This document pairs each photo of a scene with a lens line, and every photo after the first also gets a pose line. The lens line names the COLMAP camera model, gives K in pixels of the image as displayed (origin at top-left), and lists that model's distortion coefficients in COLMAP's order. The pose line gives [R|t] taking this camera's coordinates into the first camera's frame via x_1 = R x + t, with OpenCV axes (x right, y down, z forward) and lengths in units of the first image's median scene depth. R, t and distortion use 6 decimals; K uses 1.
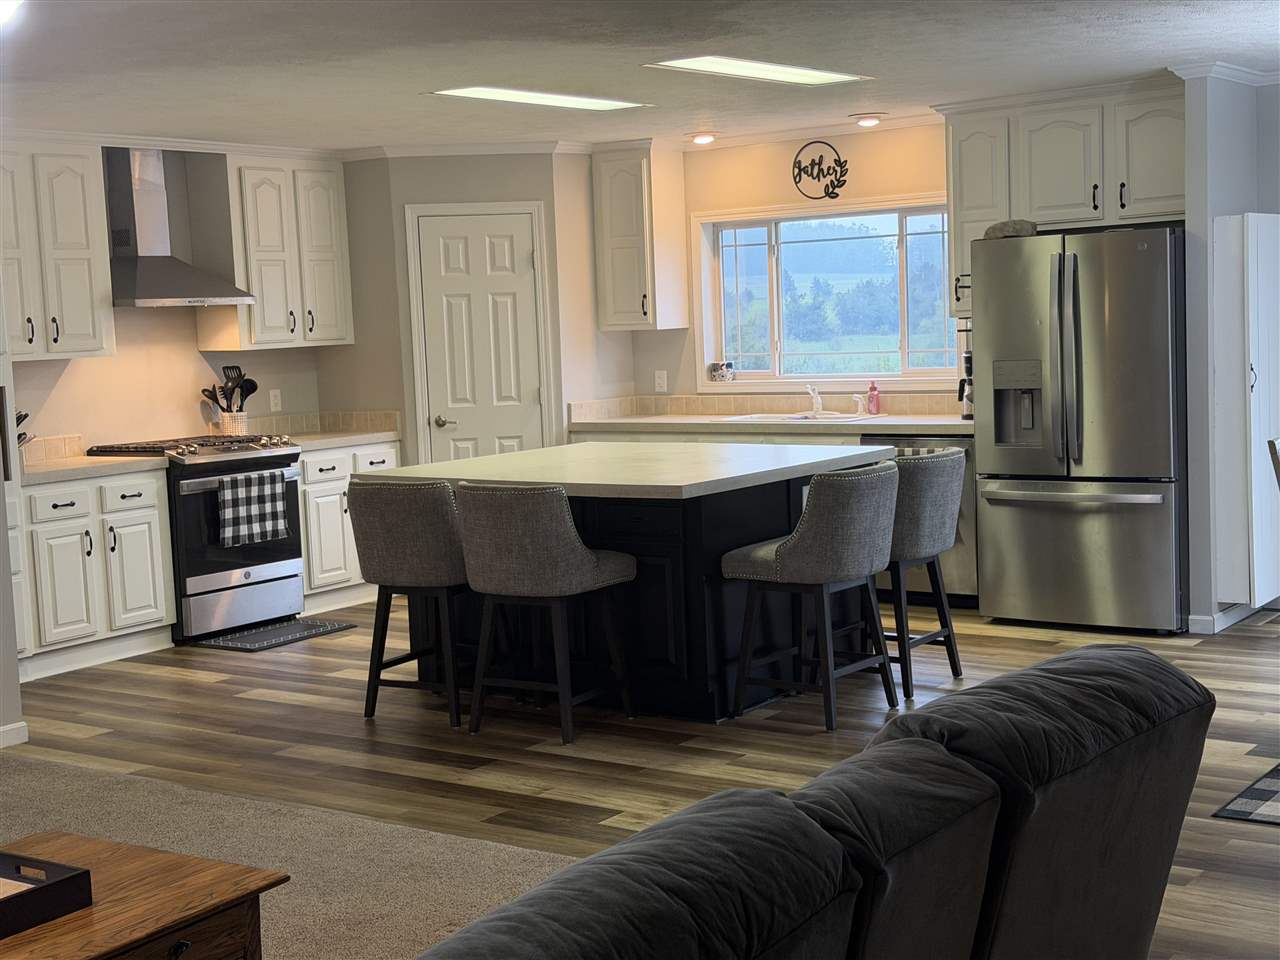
lens RADIAL K [[1860.9, 0, 640.0], [0, 1860.9, 480.0], [0, 0, 1]] dist [0.007603, 1.071228]
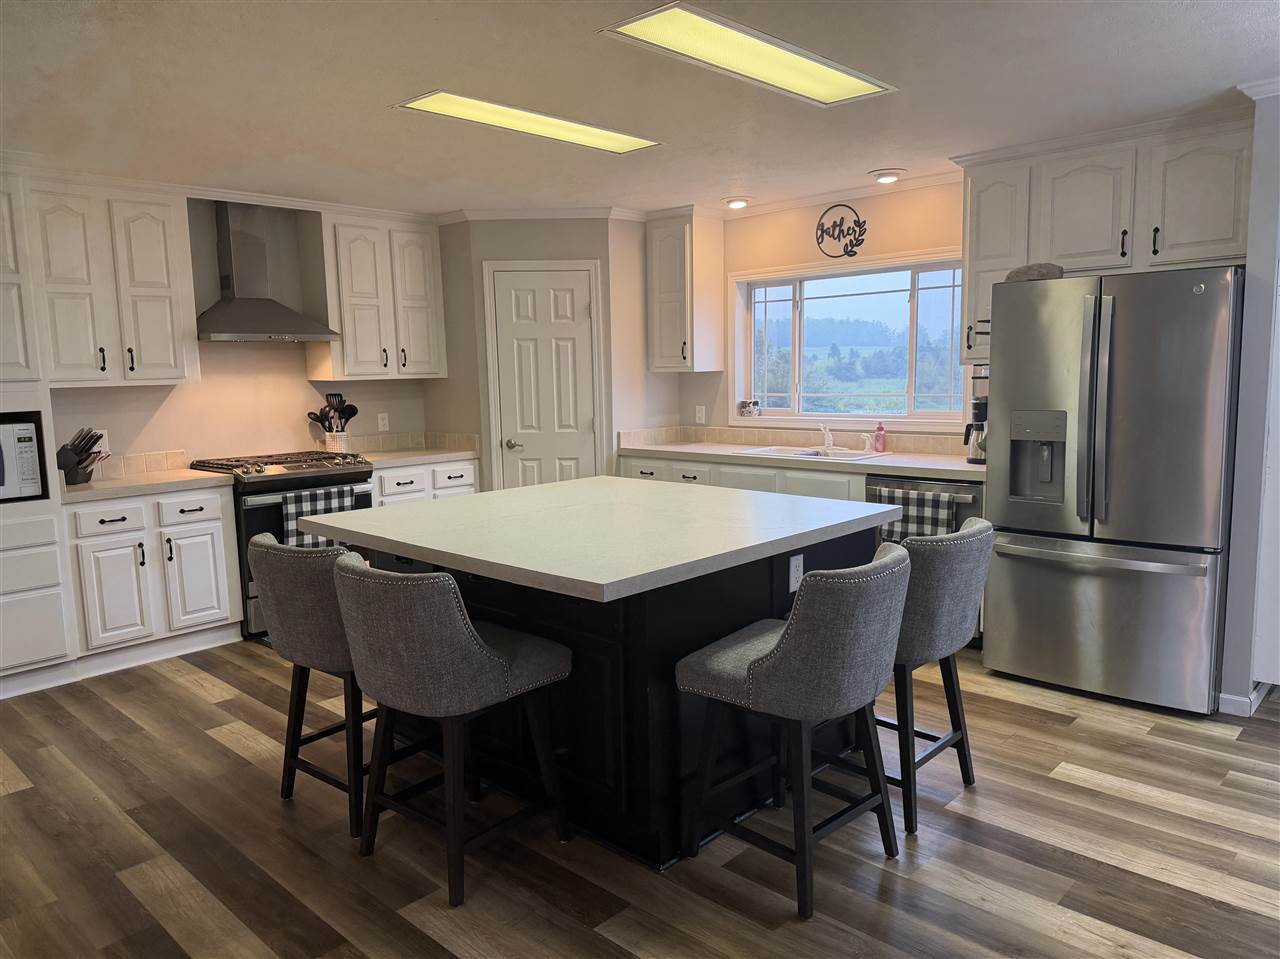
lens RADIAL K [[905.5, 0, 640.0], [0, 905.5, 479.5], [0, 0, 1]] dist [0.114511, -0.171256]
pose [[0.990956, 0.037157, -0.128939, 0.054221], [-0.032457, 0.998737, 0.038365, -0.034869], [0.130202, -0.033834, 0.990910, 0.439296]]
